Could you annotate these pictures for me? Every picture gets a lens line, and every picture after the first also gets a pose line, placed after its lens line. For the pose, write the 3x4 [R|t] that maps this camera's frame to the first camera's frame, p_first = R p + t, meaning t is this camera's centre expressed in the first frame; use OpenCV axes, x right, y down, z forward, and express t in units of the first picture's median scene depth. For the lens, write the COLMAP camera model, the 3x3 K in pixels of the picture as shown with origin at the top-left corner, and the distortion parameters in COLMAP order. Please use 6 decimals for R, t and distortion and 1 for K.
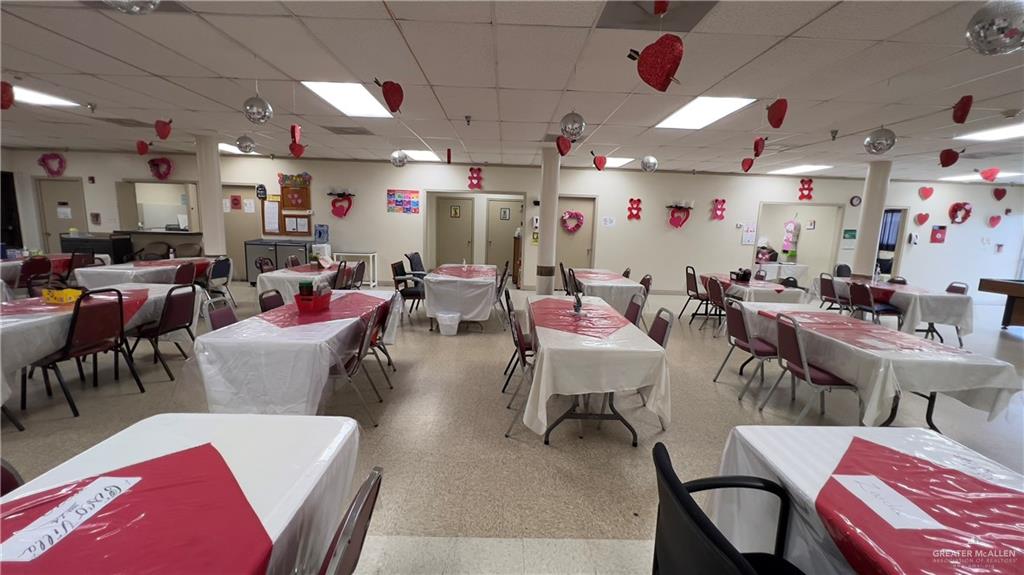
lens RADIAL K [[407.6, 0, 508.0], [0, 407.6, 285.6], [0, 0, 1]] dist [-0.003921, 0.000082]
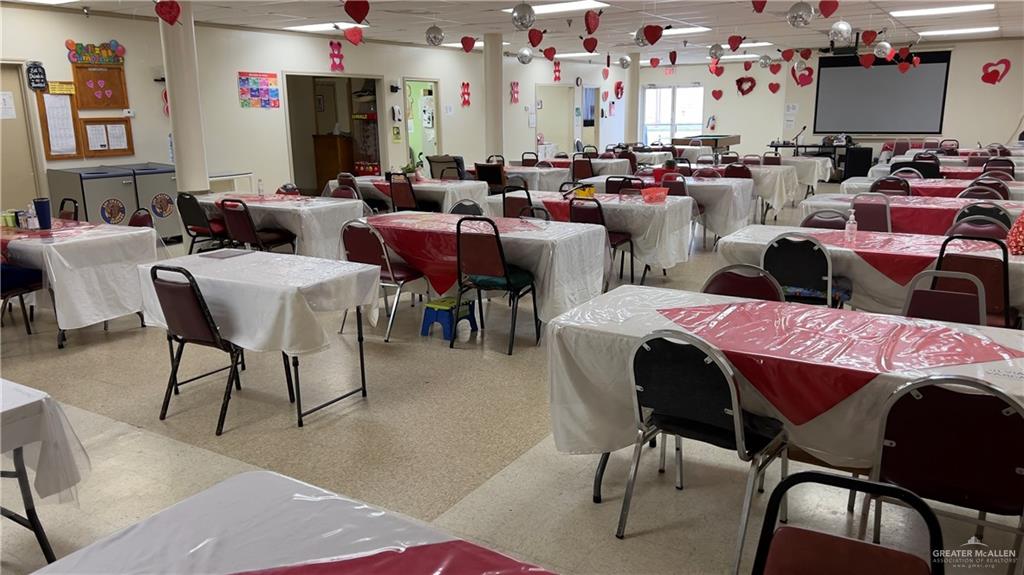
lens RADIAL K [[770.9, 0, 511.4], [0, 770.9, 290.3], [0, 0, 1]] dist [0.073212, -0.090341]
pose [[0.536822, -0.230890, 0.811488, -1.130747], [0.167480, 0.971847, 0.165724, -0.033333], [-0.826906, 0.046944, 0.560378, -0.022282]]
